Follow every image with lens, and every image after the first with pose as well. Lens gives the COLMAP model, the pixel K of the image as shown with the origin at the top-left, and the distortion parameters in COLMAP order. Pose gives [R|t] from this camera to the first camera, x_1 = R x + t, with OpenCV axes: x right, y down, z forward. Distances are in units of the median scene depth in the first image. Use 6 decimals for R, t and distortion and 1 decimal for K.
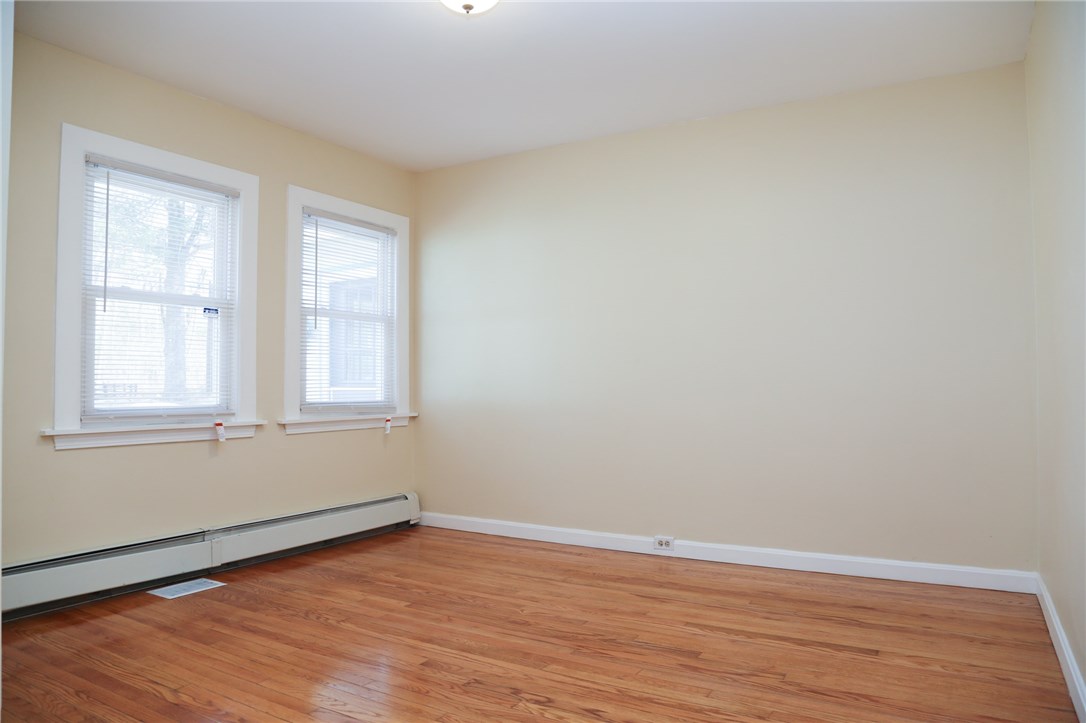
lens RADIAL K [[730.2, 0, 534.1], [0, 730.2, 368.8], [0, 0, 1]] dist [-0.122800, 0.062222]
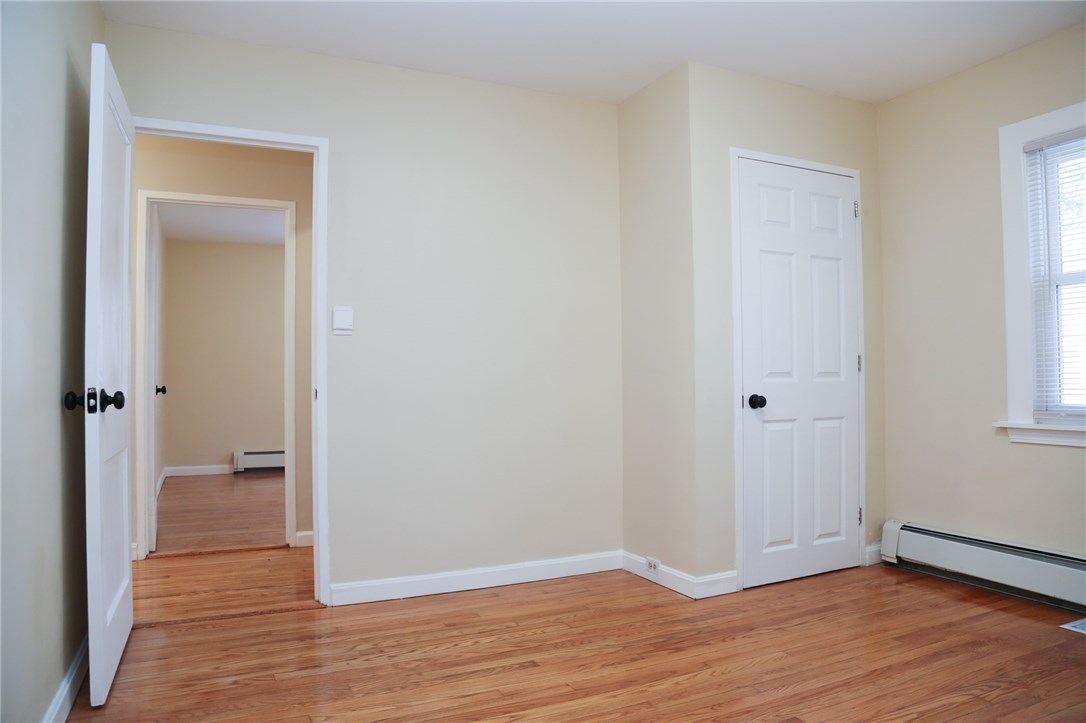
lens RADIAL K [[730.2, 0, 514.6], [0, 730.2, 366.7], [0, 0, 1]] dist [-0.122800, 0.062222]
pose [[-0.548879, -0.011192, -0.835827, 0.768180], [0.027876, 0.999109, -0.031684, 0.021213], [0.835437, -0.040690, -0.548078, 1.242124]]
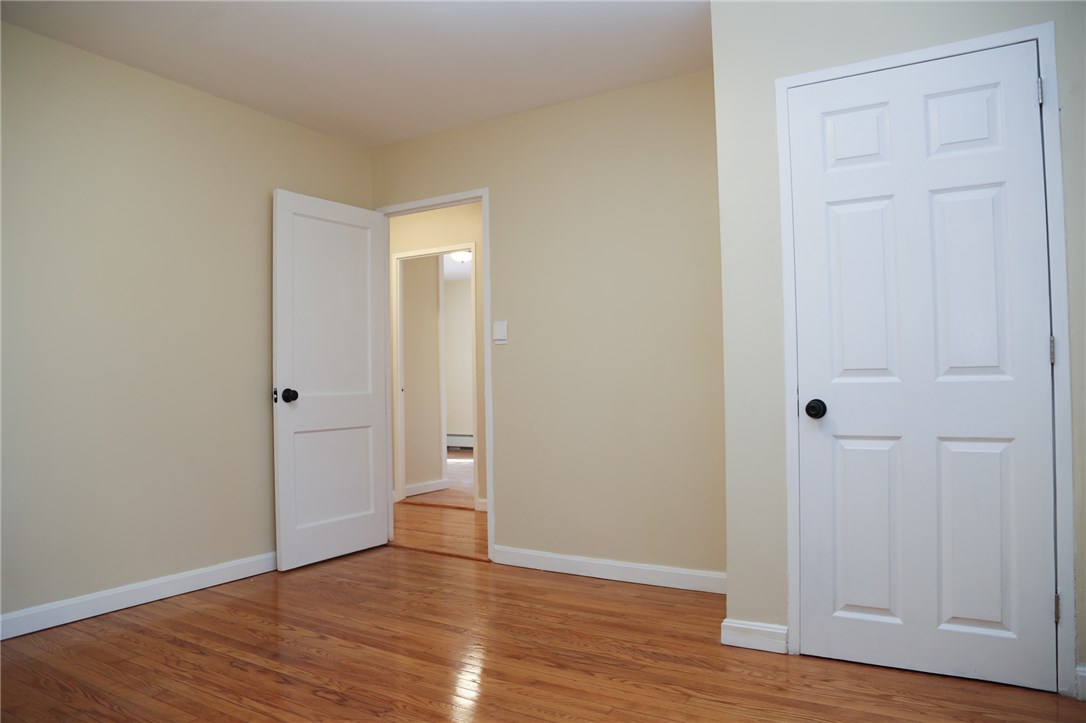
lens RADIAL K [[730.2, 0, 549.5], [0, 730.2, 360.0], [0, 0, 1]] dist [-0.122800, 0.062222]
pose [[-0.999773, 0.018651, -0.010256, -0.299651], [0.019133, 0.998610, -0.049108, 0.030476], [0.009326, -0.049293, -0.998741, 1.920762]]
